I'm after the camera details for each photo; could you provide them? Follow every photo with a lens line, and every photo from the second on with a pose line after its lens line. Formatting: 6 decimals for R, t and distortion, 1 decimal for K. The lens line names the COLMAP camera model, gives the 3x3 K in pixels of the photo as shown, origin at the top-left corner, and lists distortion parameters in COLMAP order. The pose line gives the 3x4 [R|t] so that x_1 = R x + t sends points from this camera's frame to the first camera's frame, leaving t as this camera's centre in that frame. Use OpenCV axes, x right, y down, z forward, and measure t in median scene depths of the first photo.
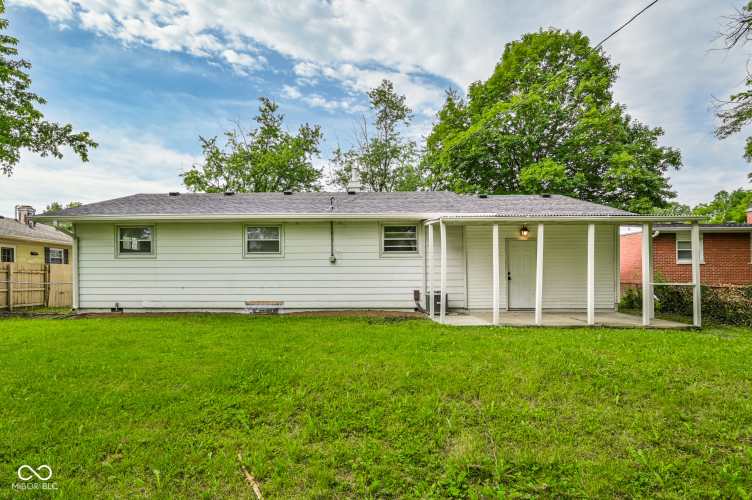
lens RADIAL K [[382.5, 0, 351.1], [0, 382.5, 280.2], [0, 0, 1]] dist [-0.004754, 0.000190]
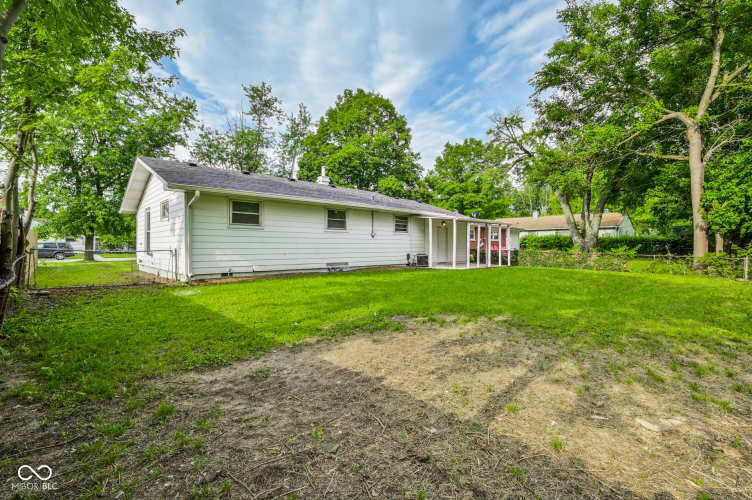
lens RADIAL K [[336.4, 0, 377.6], [0, 336.4, 248.6], [0, 0, 1]] dist [0.000785, -0.000255]
pose [[0.695986, -0.000473, 0.718055, -0.958111], [0.002077, 0.999997, -0.001354, 0.004595], [-0.718052, 0.002434, 0.695985, 0.019602]]
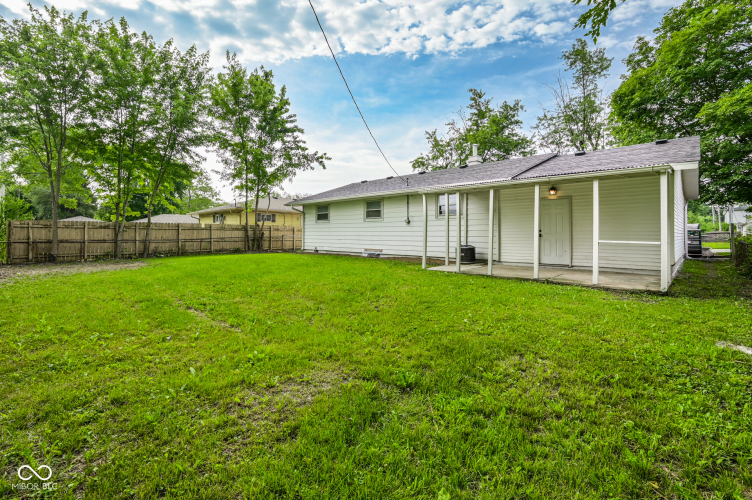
lens RADIAL K [[336.4, 0, 373.6], [0, 336.4, 226.2], [0, 0, 1]] dist [0.000785, -0.000255]
pose [[0.735520, -0.010479, -0.677422, 0.657733], [-0.012837, 0.999485, -0.029399, 0.002607], [0.677382, 0.030319, 0.735007, -0.007981]]
